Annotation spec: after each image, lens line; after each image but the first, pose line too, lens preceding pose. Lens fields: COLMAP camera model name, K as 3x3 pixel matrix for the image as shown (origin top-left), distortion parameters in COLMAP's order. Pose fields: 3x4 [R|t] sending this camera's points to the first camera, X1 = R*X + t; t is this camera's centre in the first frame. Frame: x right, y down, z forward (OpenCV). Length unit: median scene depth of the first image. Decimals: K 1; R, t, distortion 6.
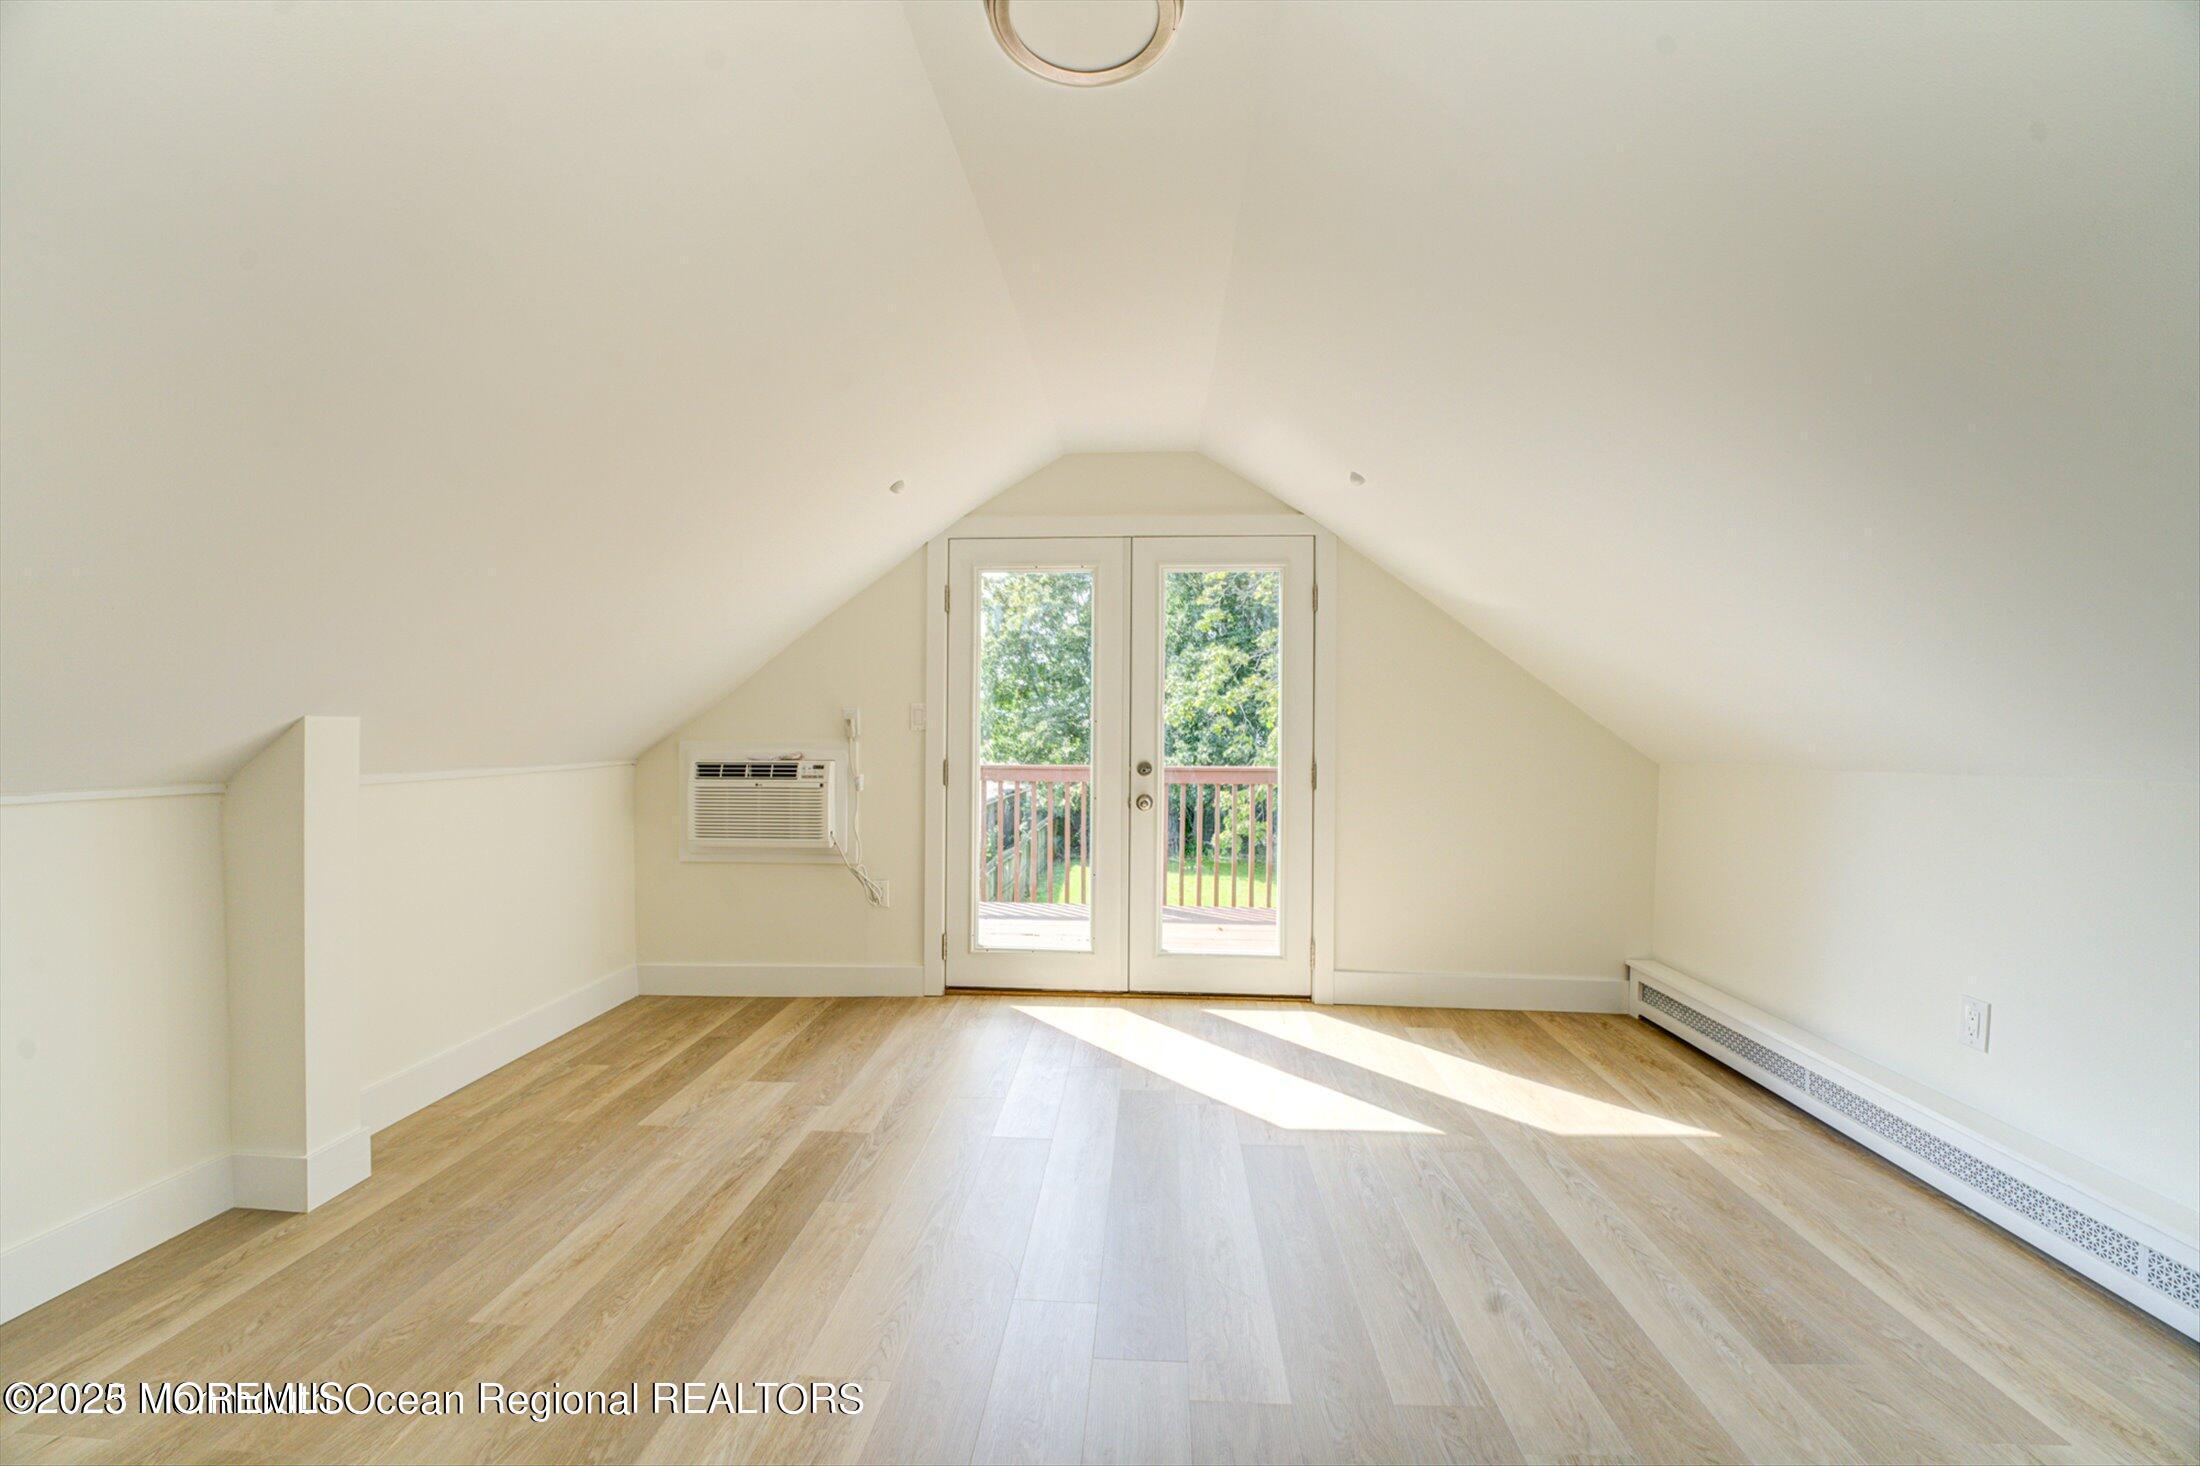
lens RADIAL K [[896.5, 0, 1096.8], [0, 896.5, 735.1], [0, 0, 1]] dist [-0.024617, 0.001028]
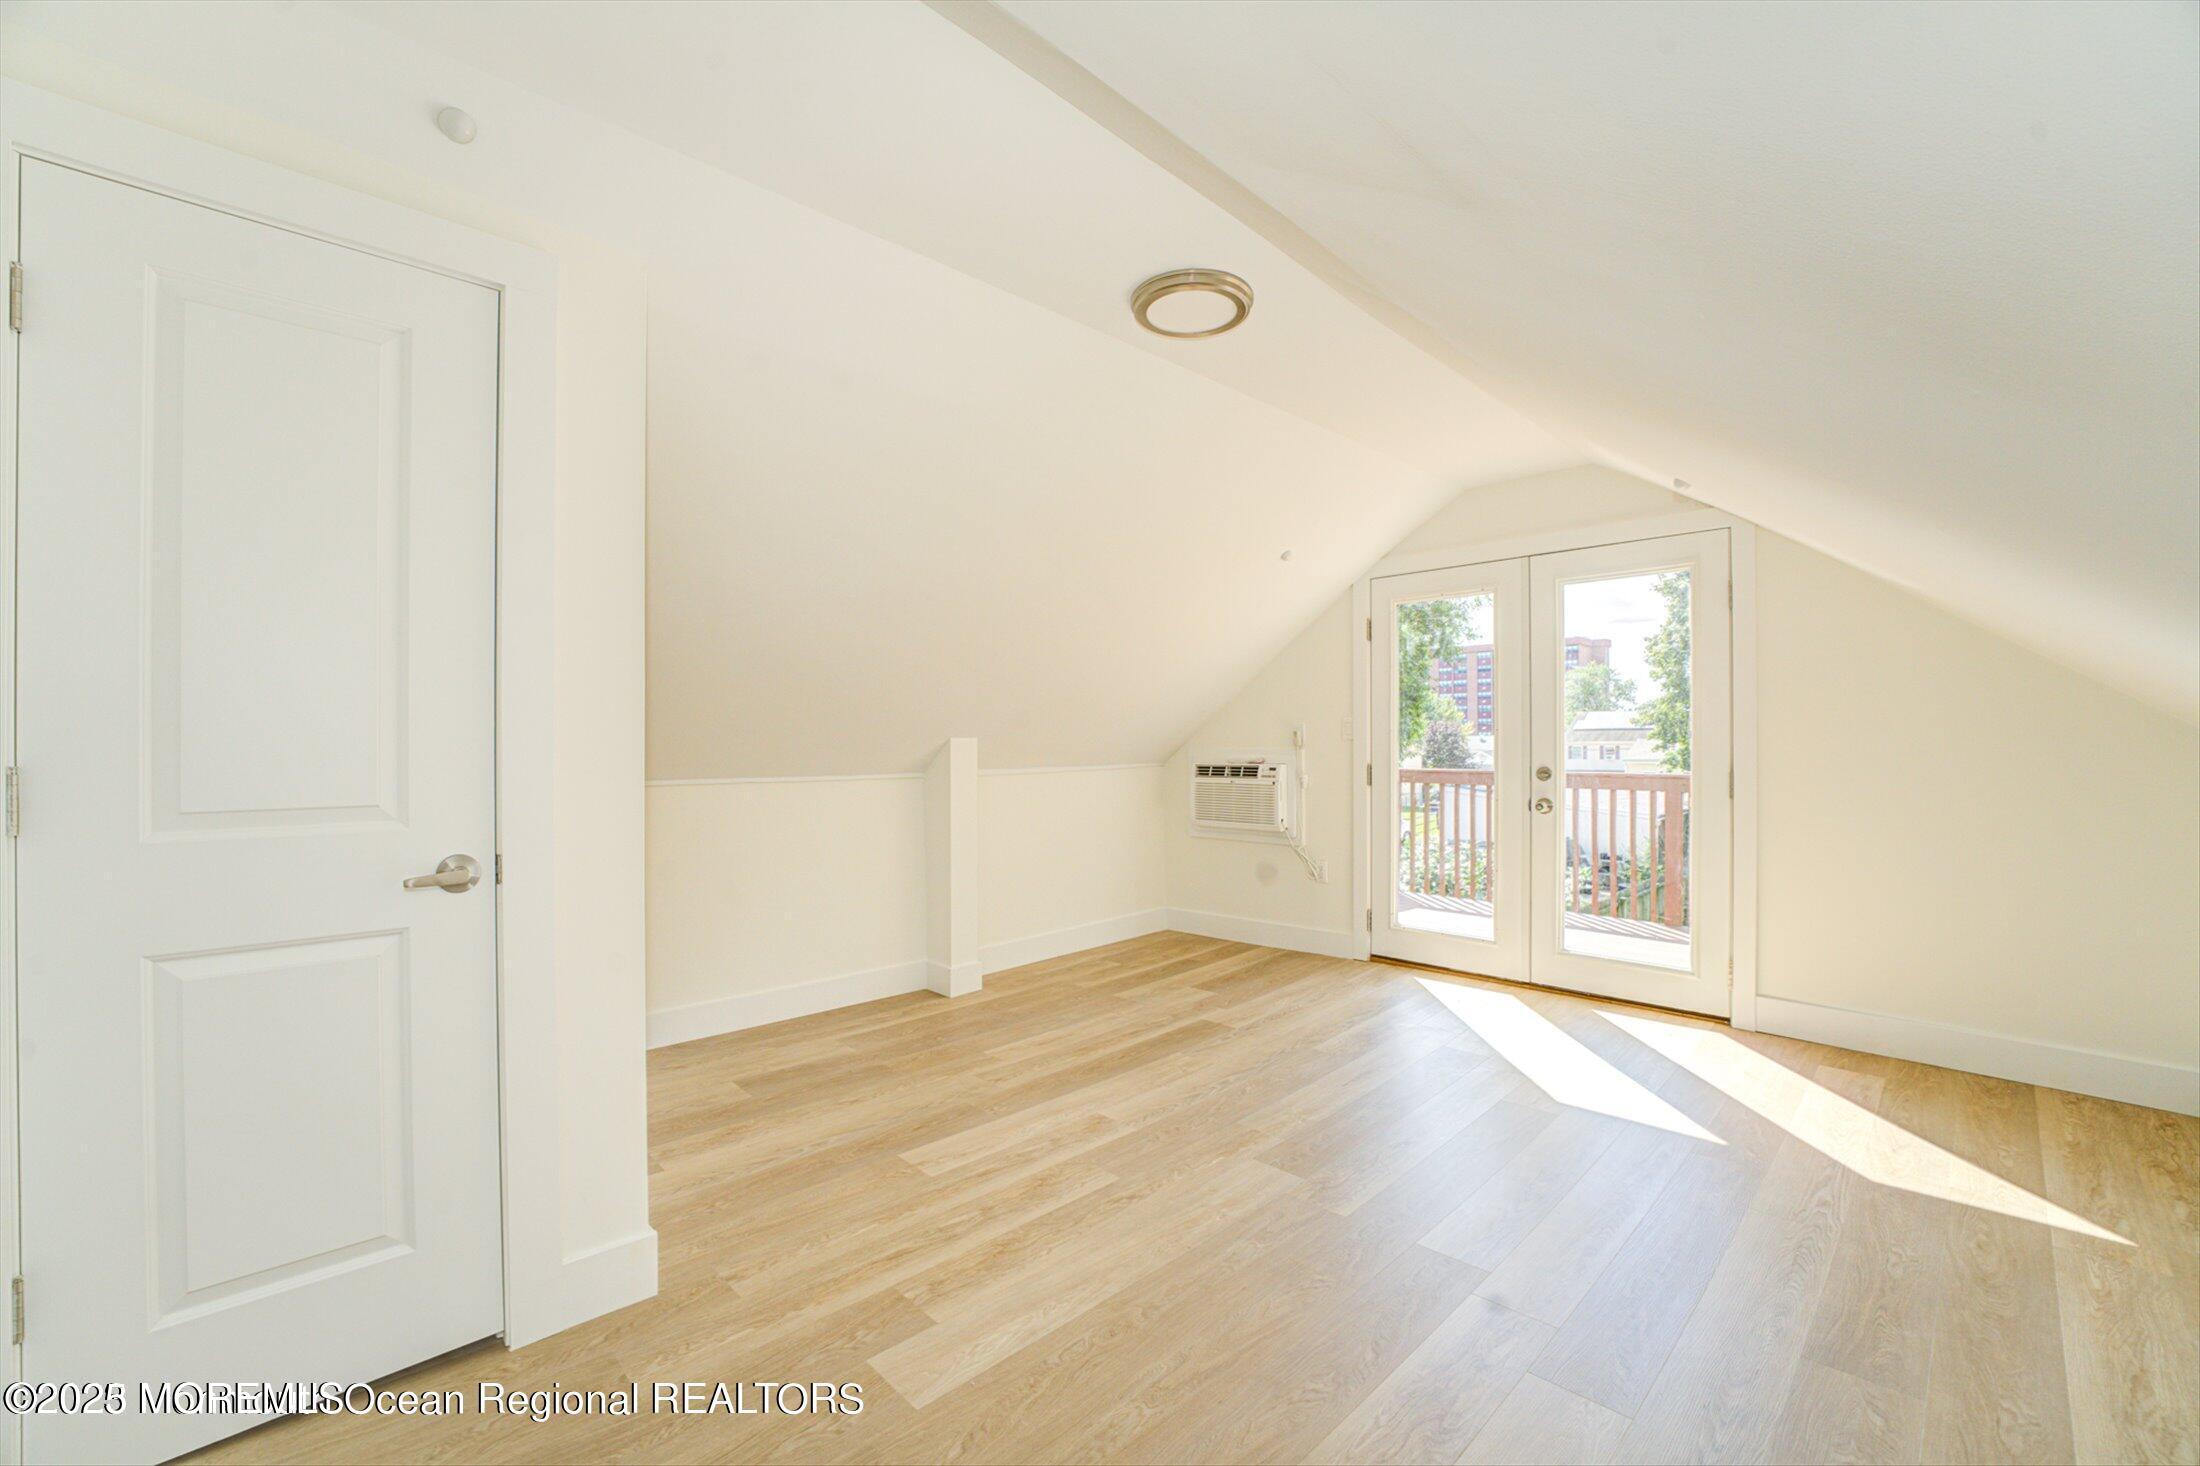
lens RADIAL K [[896.5, 0, 1081.0], [0, 896.5, 734.8], [0, 0, 1]] dist [-0.024617, 0.001028]
pose [[0.734784, -0.013844, -0.678160, 0.391785], [0.009911, 0.999904, -0.009674, -0.004276], [0.678229, 0.000387, 0.734851, -0.150506]]
